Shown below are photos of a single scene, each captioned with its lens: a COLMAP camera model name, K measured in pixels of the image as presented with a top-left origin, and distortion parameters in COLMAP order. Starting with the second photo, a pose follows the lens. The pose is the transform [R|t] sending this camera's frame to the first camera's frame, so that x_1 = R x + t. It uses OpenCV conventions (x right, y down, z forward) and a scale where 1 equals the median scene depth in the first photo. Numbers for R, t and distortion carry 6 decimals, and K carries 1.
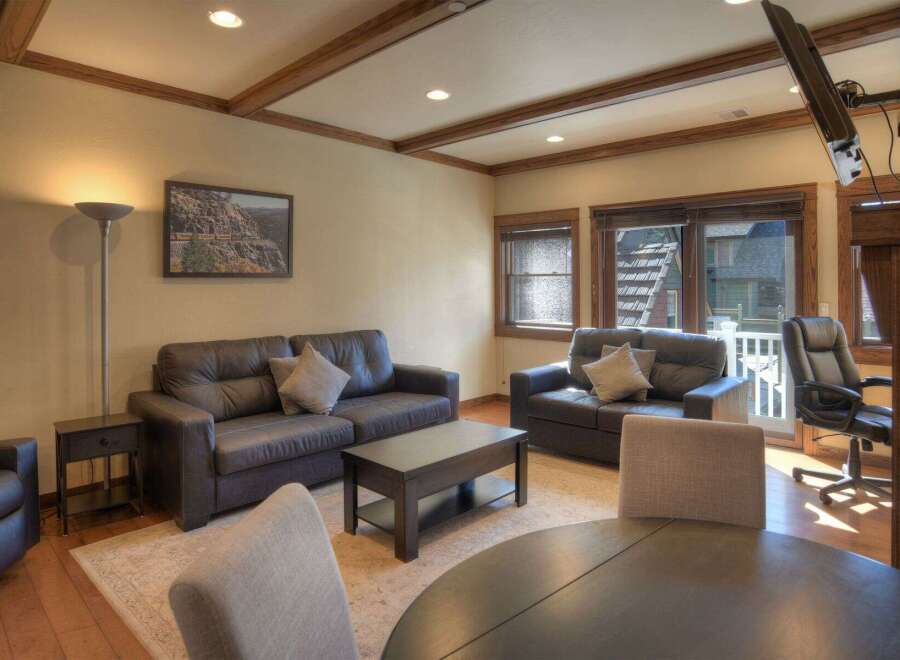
lens RADIAL K [[539.6, 0, 447.9], [0, 539.6, 279.9], [0, 0, 1]] dist [-0.062260, 0.000690]
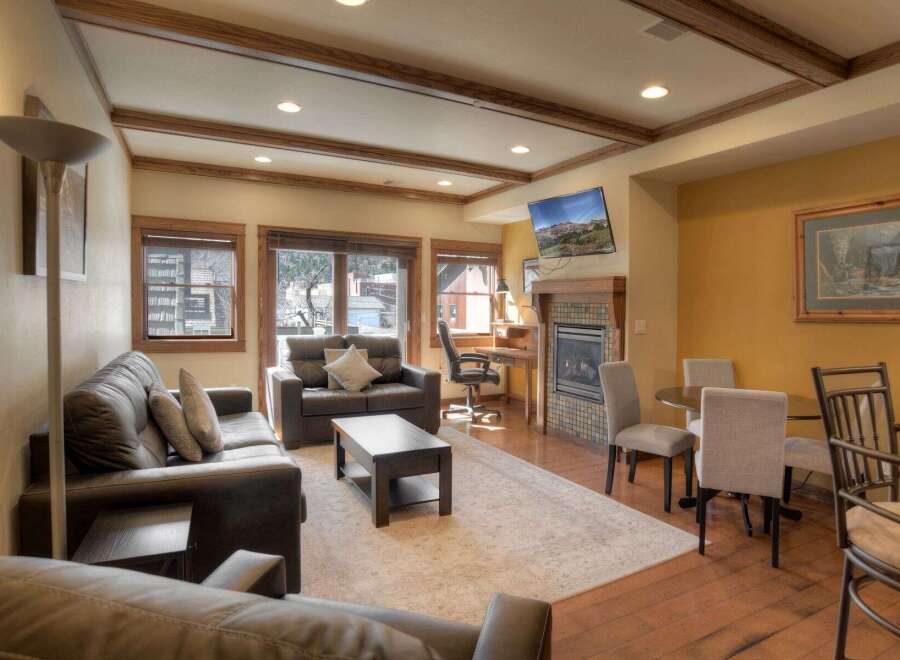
lens RADIAL K [[516.5, 0, 450.0], [0, 516.5, 311.2], [0, 0, 1]] dist [-0.064708, 0.000215]
pose [[0.327294, -0.009417, 0.944876, -0.785815], [-0.026912, 0.999452, 0.019283, 0.008124], [-0.944539, -0.031740, 0.326861, 0.393612]]
